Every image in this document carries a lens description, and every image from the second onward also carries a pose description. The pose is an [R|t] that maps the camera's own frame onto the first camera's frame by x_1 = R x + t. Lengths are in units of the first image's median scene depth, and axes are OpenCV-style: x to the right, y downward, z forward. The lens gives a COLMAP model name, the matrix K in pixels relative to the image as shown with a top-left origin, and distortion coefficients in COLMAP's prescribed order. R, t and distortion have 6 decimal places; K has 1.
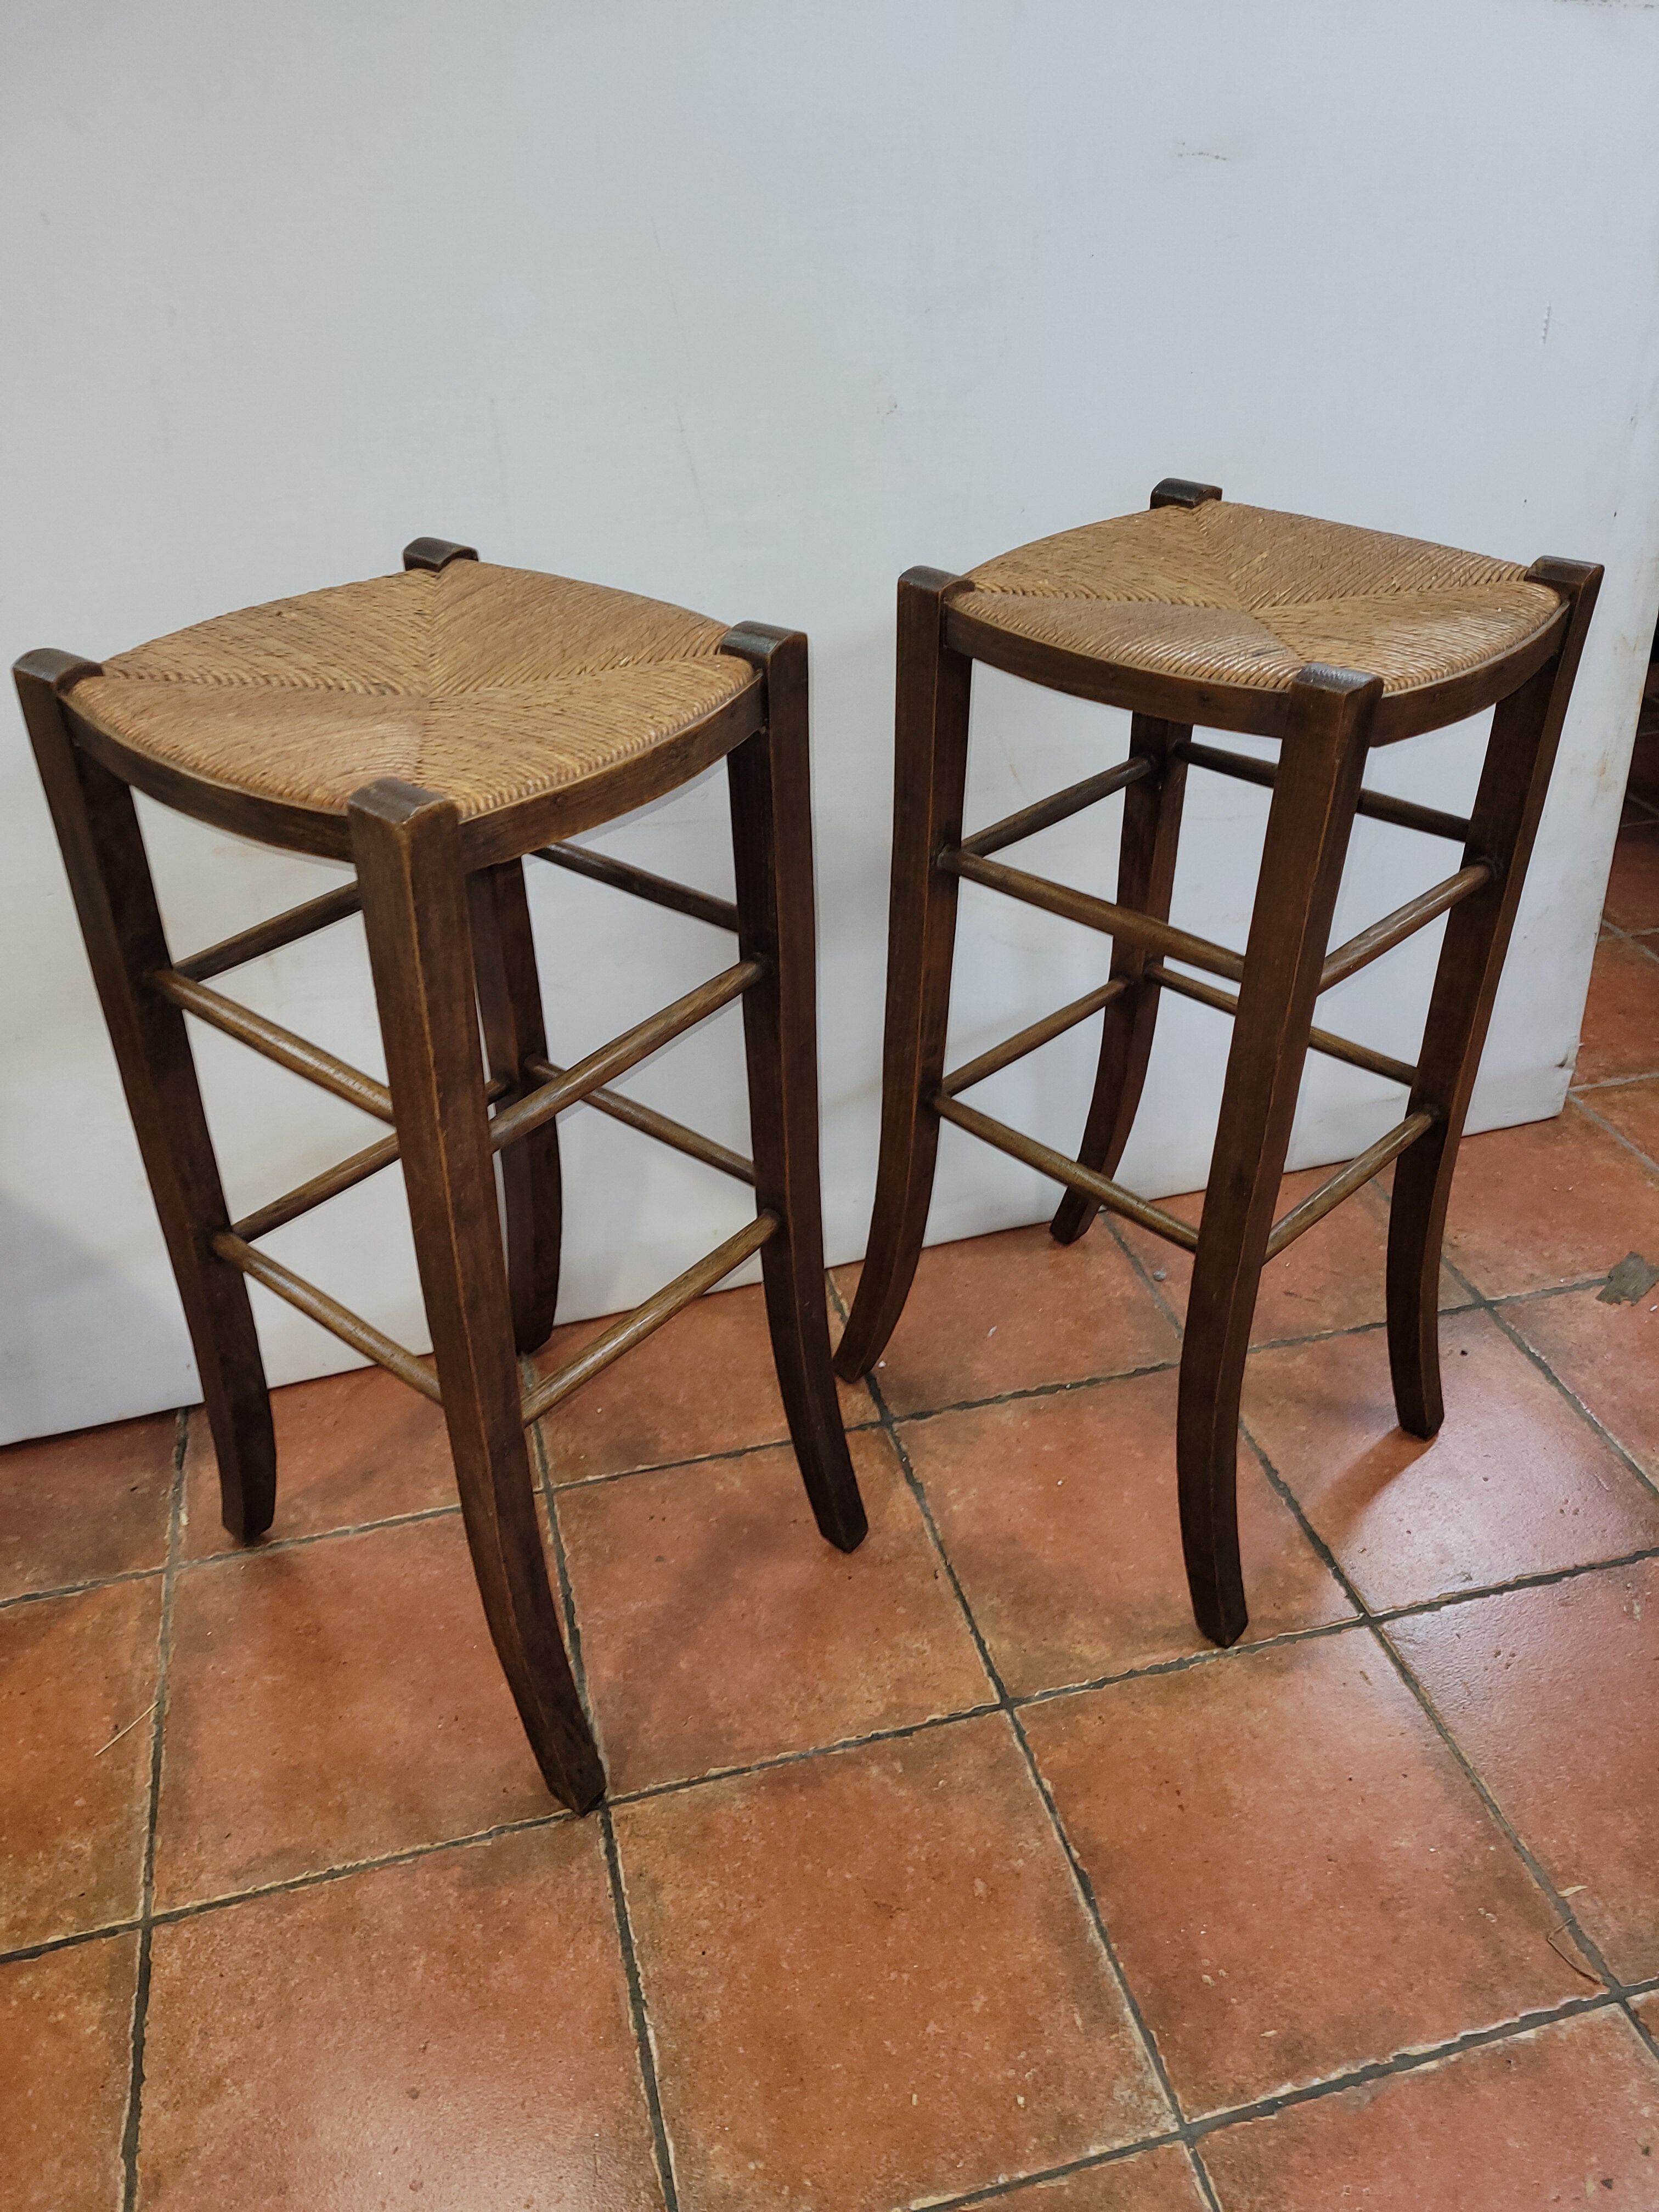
lens RADIAL K [[1651.8, 0, 831.6], [0, 1651.8, 1119.5], [0, 0, 1]] dist [0.057077, -0.048368]
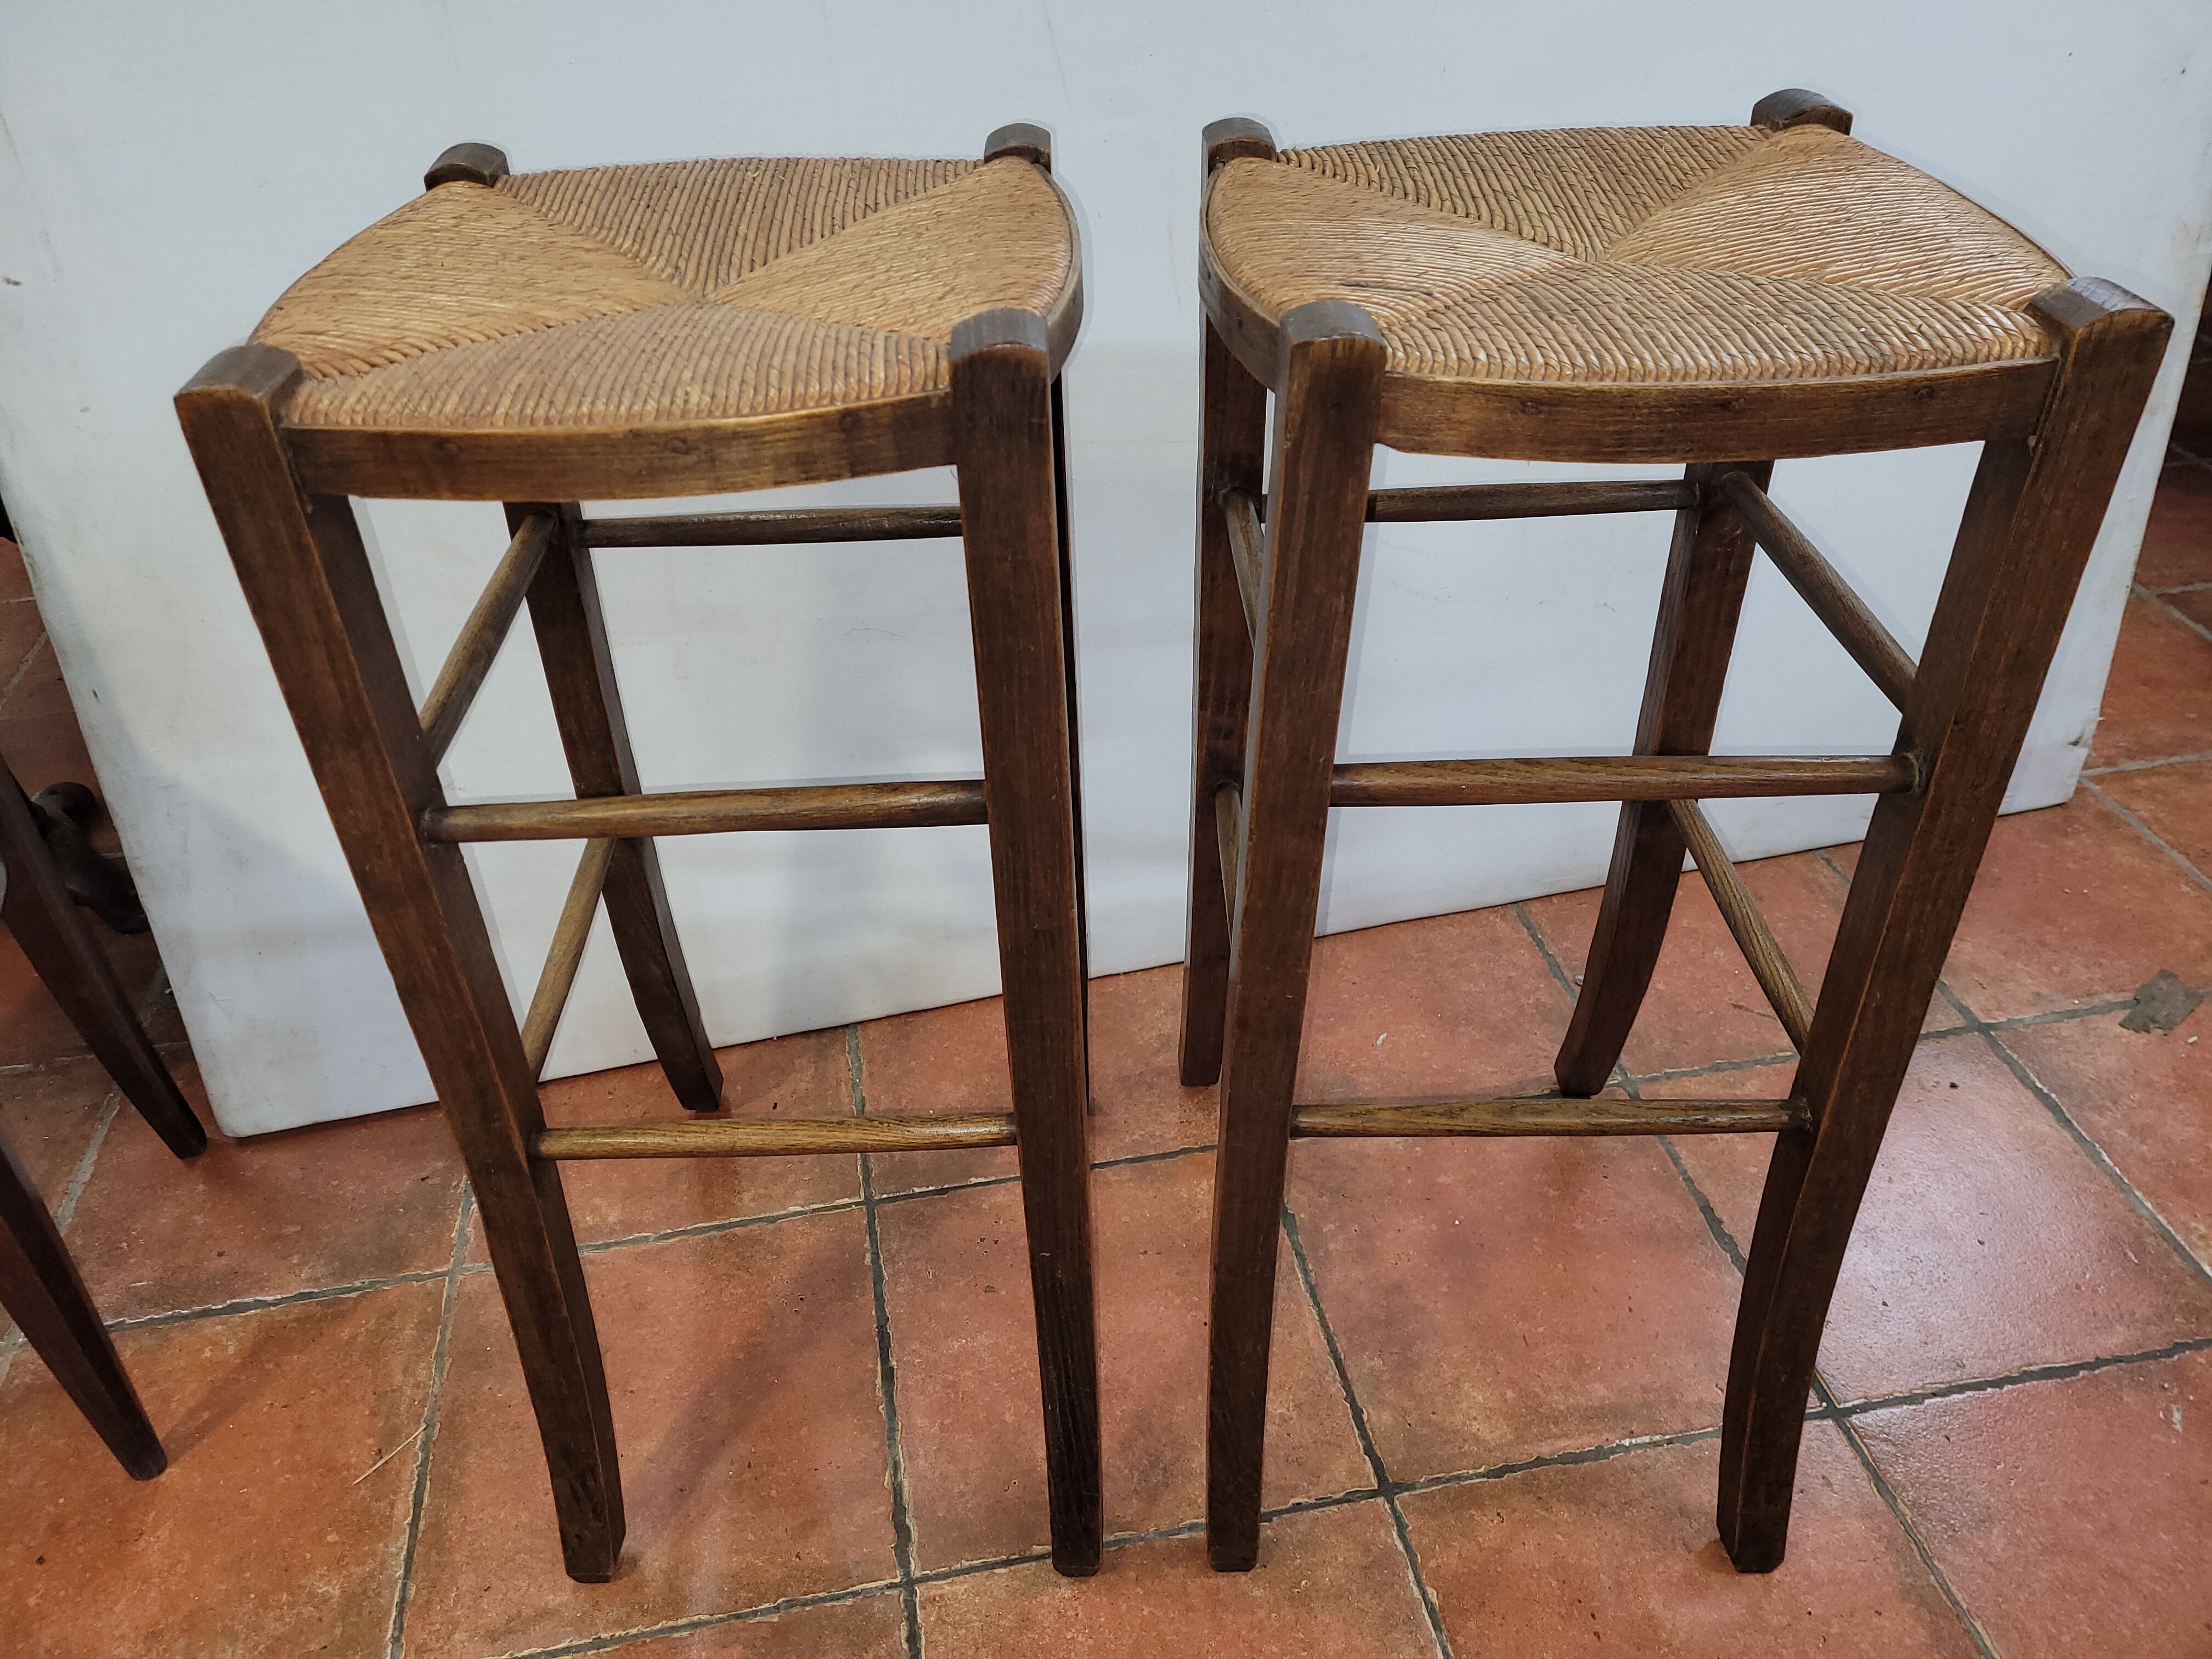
lens RADIAL K [[1651.8, 0, 1068.6], [0, 1651.8, 828.8], [0, 0, 1]] dist [0.057077, -0.048368]
pose [[0.994870, 0.024936, -0.098040, 0.020026], [-0.022073, 0.999301, 0.030185, -0.006019], [0.098724, -0.027866, 0.994725, 0.154134]]
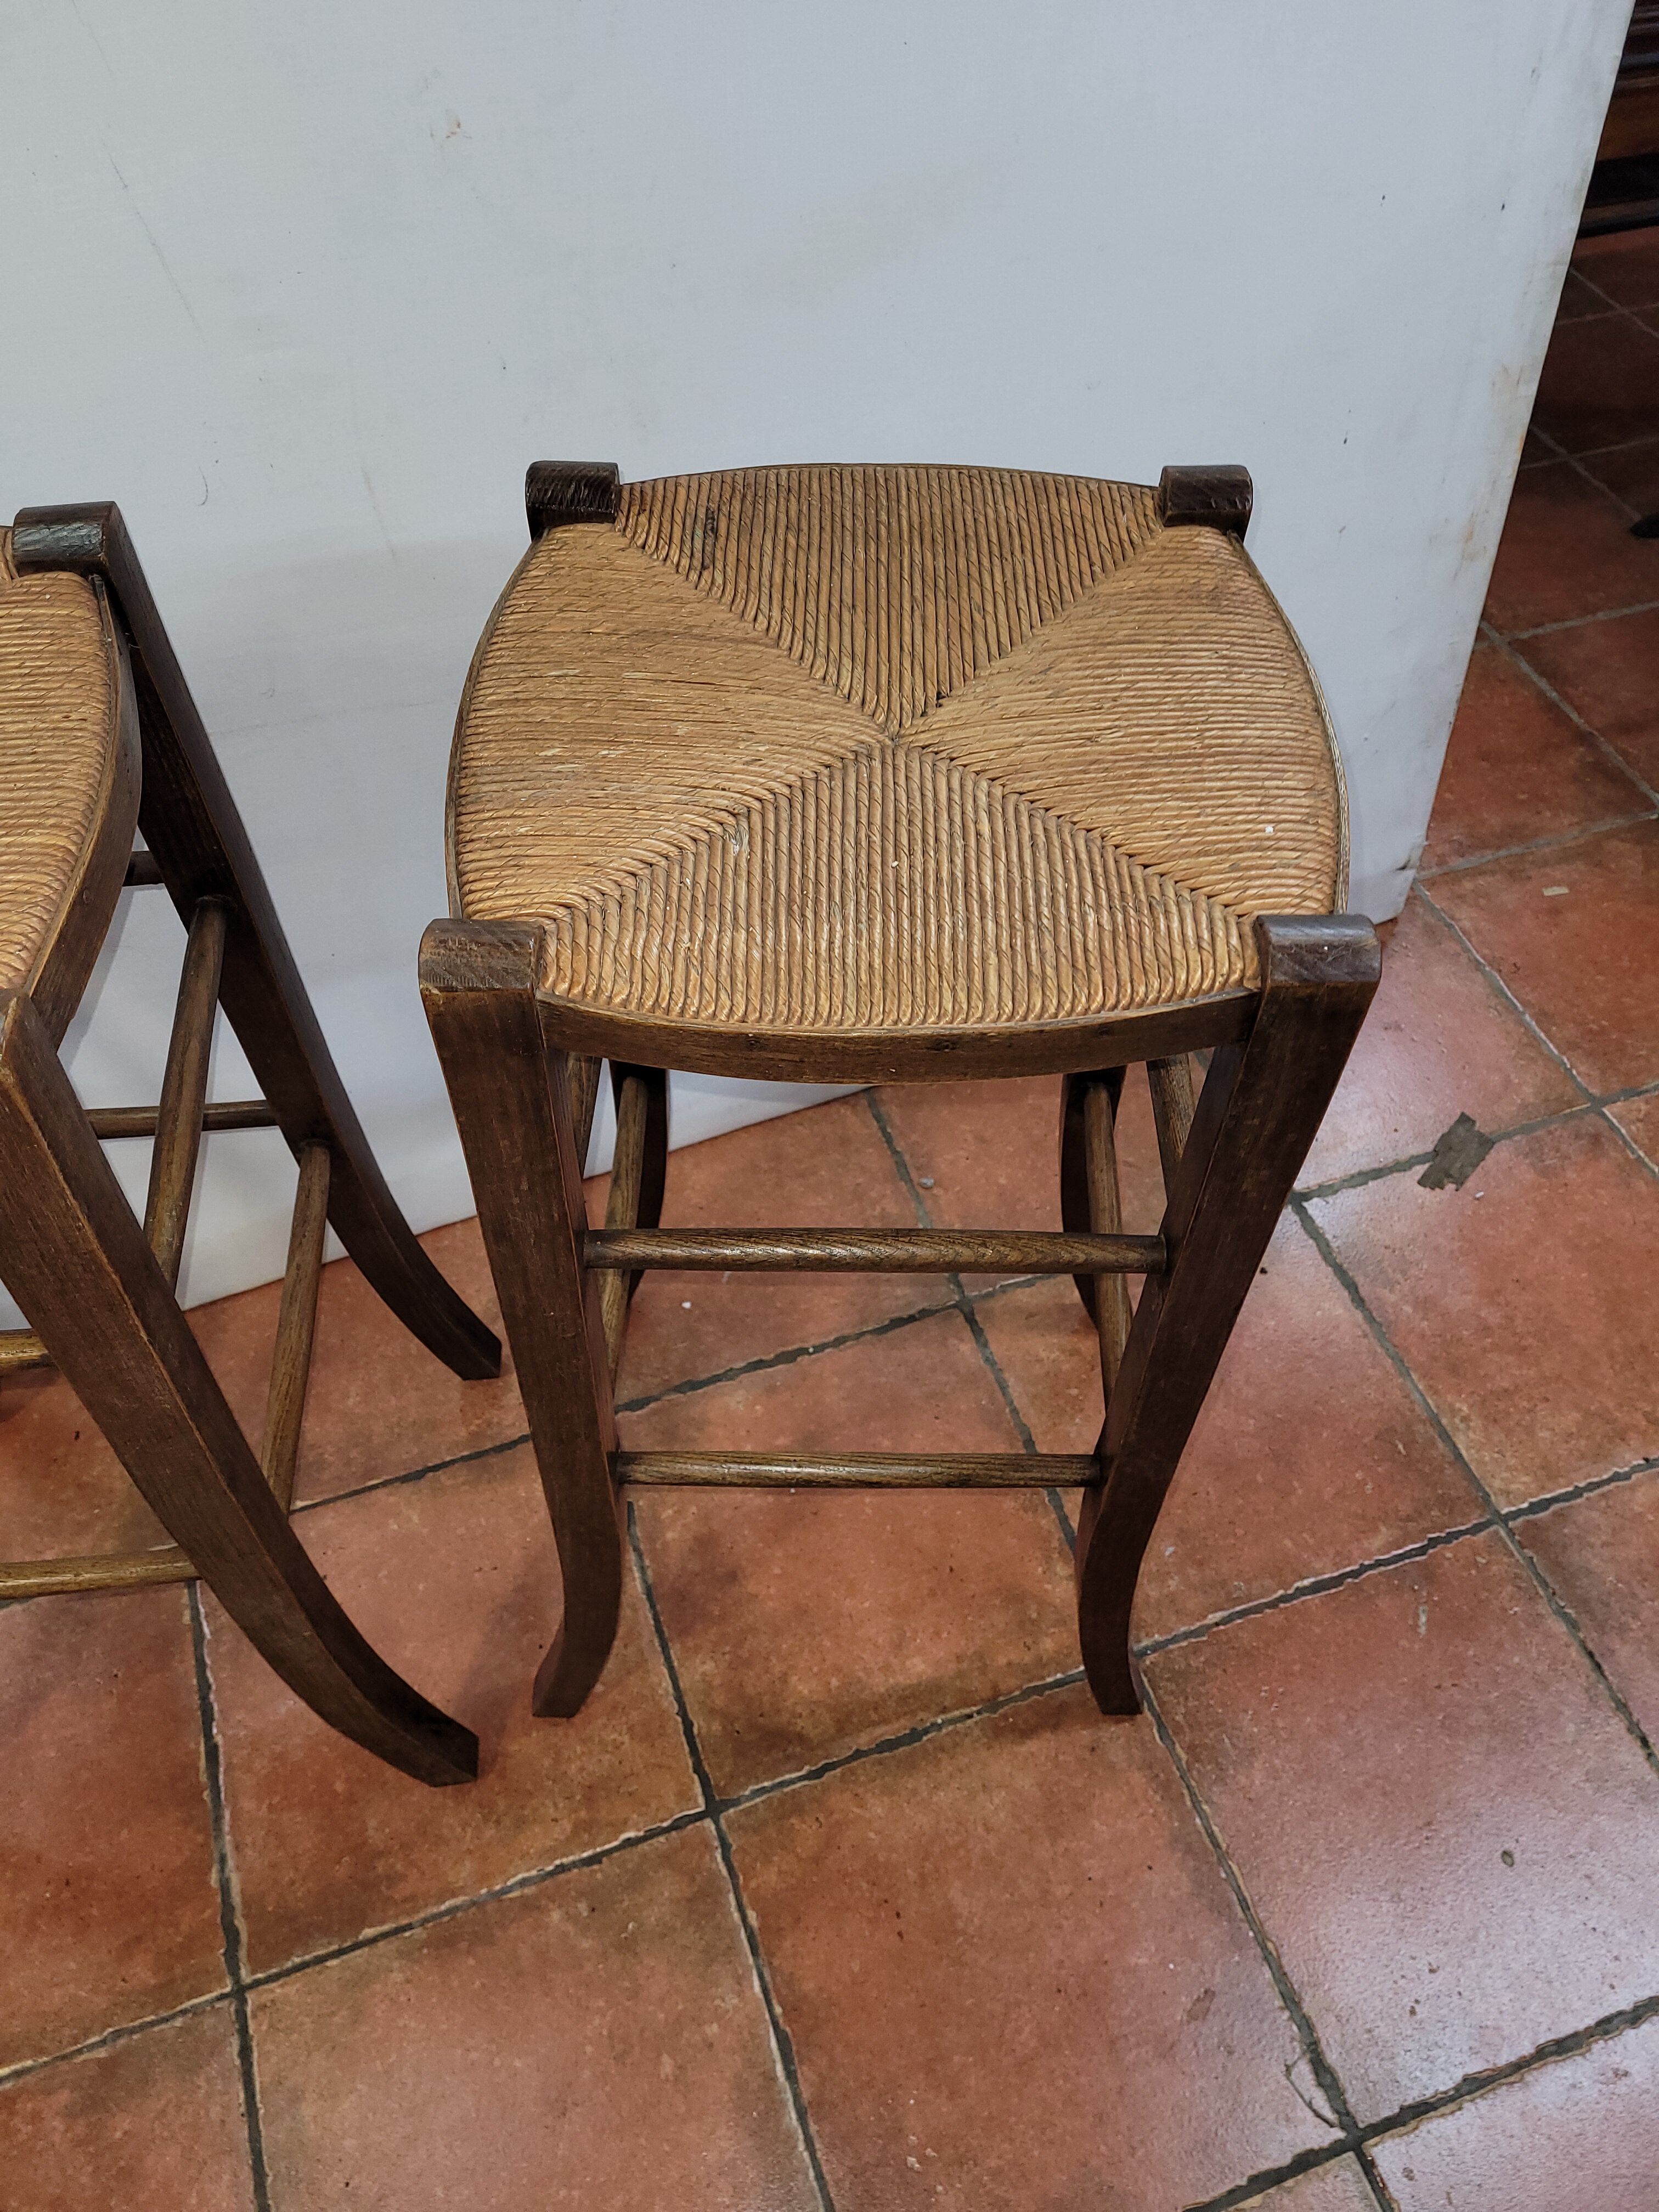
lens RADIAL K [[1651.8, 0, 846.1], [0, 1651.8, 1067.4], [0, 0, 1]] dist [0.057077, -0.048368]
pose [[0.997048, -0.052436, 0.056081, 0.149341], [0.034879, 0.960069, 0.277580, -0.271654], [-0.068397, -0.274805, 0.959064, 0.262169]]
